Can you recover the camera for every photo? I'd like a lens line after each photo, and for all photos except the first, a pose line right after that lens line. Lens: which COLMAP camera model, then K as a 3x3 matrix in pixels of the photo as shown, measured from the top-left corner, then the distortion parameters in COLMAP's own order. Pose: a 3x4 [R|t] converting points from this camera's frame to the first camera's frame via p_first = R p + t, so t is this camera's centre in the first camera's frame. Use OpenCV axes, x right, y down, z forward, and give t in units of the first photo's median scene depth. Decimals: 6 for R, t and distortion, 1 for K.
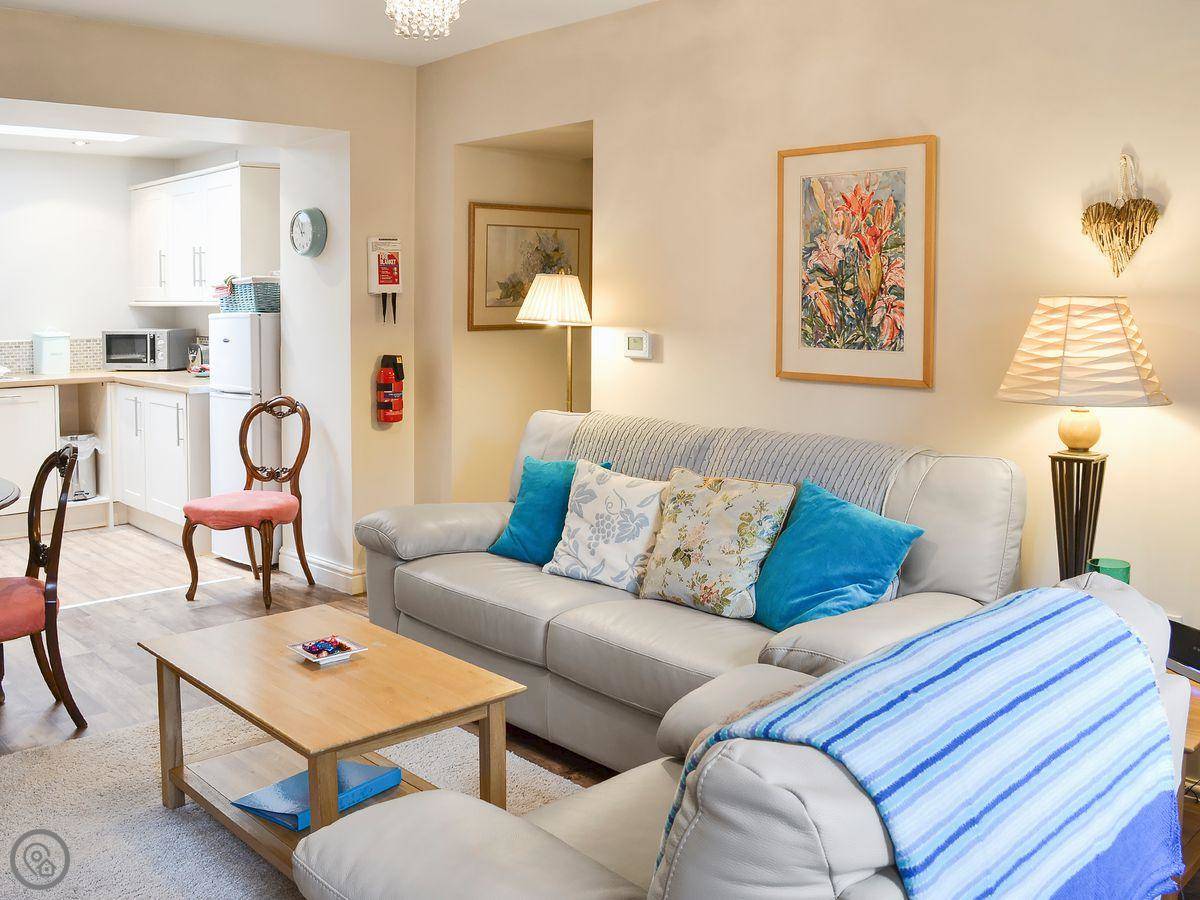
lens RADIAL K [[1068.3, 0, 600.1], [0, 1068.3, 339.8], [0, 0, 1]] dist [-0.092397, -0.000151]
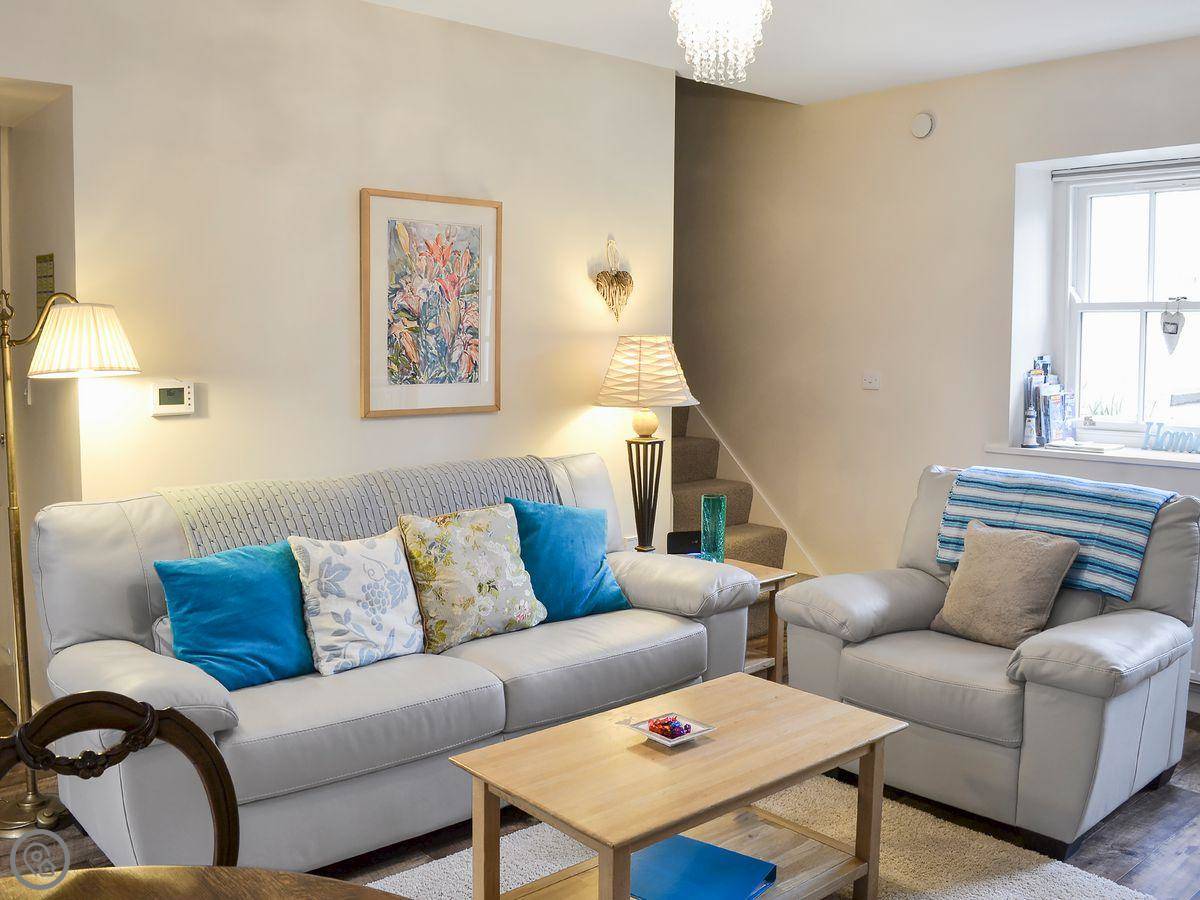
lens RADIAL K [[1107.0, 0, 600.0], [0, 1107.0, 450.0], [0, 0, 1]] dist [-0.094566, 0.008252]
pose [[0.039616, -0.101504, 0.994046, -0.899940], [0.038536, 0.994242, 0.099988, -0.030697], [-0.998472, 0.034346, 0.043300, 0.782000]]
